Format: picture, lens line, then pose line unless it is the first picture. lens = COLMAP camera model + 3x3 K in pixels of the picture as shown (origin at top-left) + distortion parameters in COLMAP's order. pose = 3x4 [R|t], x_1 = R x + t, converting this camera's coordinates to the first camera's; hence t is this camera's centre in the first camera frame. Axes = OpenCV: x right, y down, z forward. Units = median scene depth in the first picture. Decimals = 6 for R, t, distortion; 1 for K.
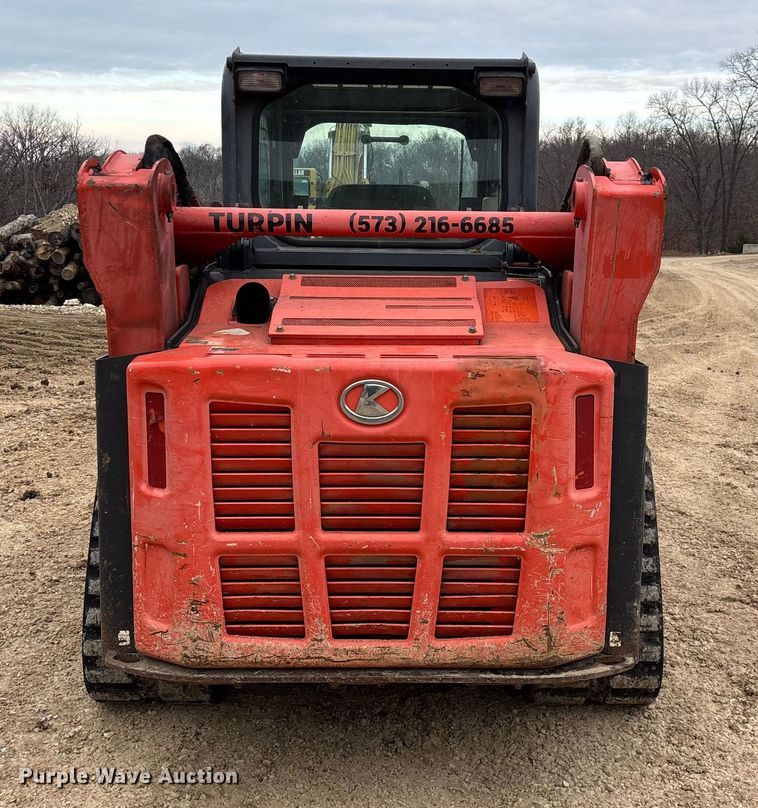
lens RADIAL K [[1139.5, 0, 422.5], [0, 1139.5, 391.3], [0, 0, 1]] dist [0.238042, -0.882469]
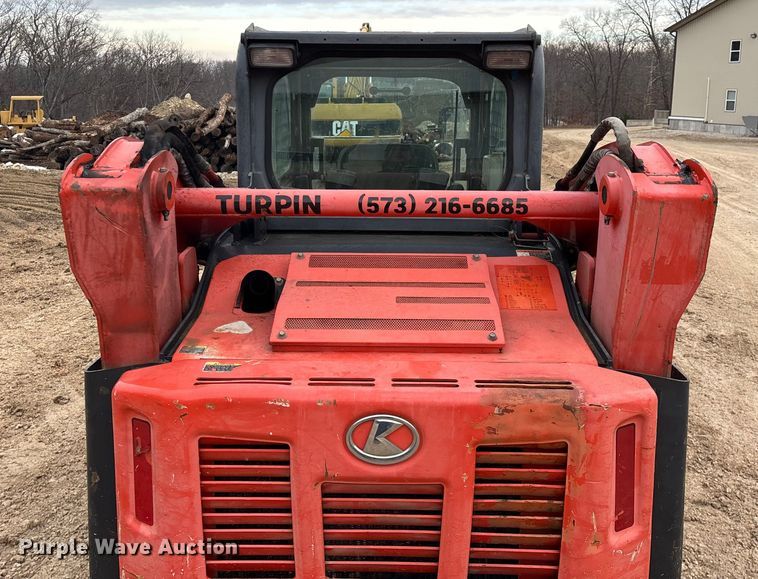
lens RADIAL K [[763.5, 0, 377.3], [0, 763.5, 202.7], [0, 0, 1]] dist [0.106989, -0.198653]
pose [[0.999173, -0.000137, -0.040661, -0.023495], [-0.000649, 0.999814, -0.019299, -0.152424], [0.040657, 0.019310, 0.998987, 0.392750]]
